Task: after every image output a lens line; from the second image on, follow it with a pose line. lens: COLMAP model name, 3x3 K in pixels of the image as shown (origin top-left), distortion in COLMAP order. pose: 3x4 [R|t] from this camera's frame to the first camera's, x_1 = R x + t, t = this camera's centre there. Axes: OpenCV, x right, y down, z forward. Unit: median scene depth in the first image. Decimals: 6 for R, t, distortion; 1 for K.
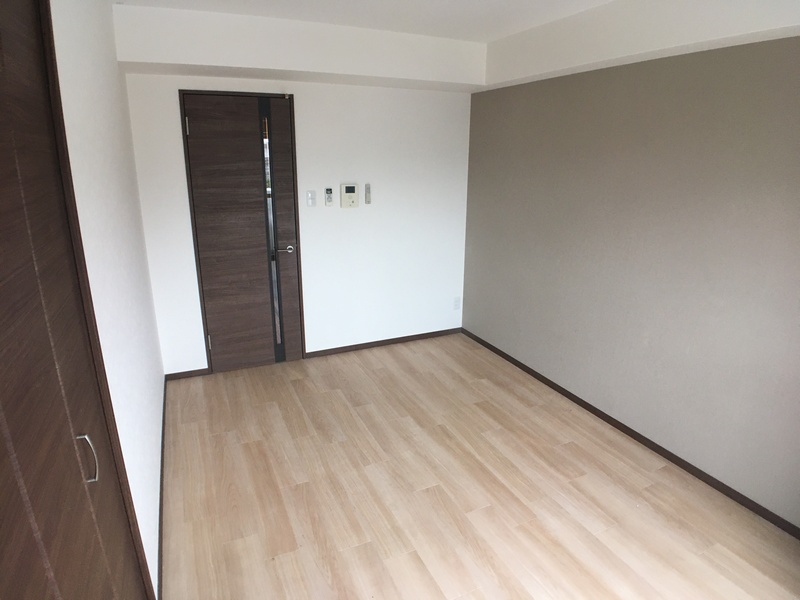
lens RADIAL K [[471.5, 0, 400.0], [0, 471.5, 300.0], [0, 0, 1]] dist [-0.065150, -0.000922]
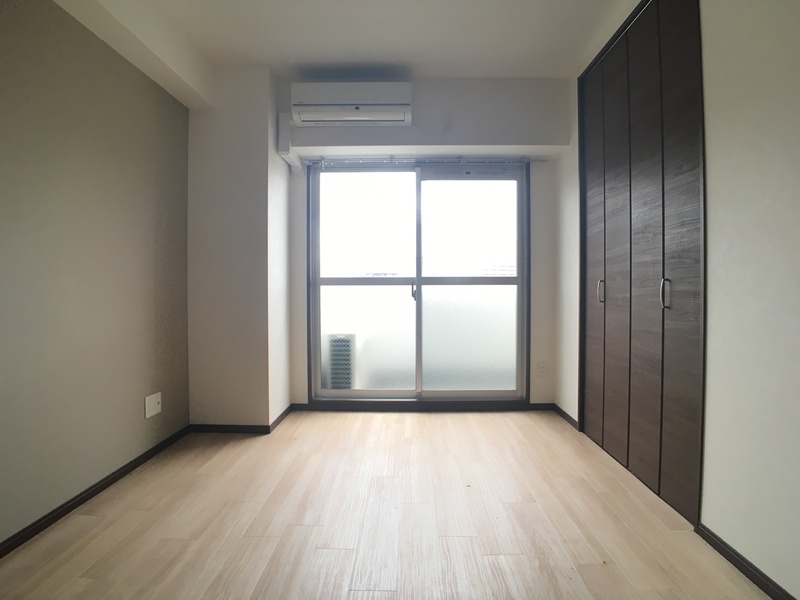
lens RADIAL K [[471.5, 0, 400.0], [0, 471.5, 300.0], [0, 0, 1]] dist [-0.065150, -0.000922]
pose [[-0.902051, -0.014690, 0.431379, -0.252175], [0.119750, 0.951670, 0.282816, -0.146038], [-0.414685, 0.306772, -0.856696, 1.490494]]
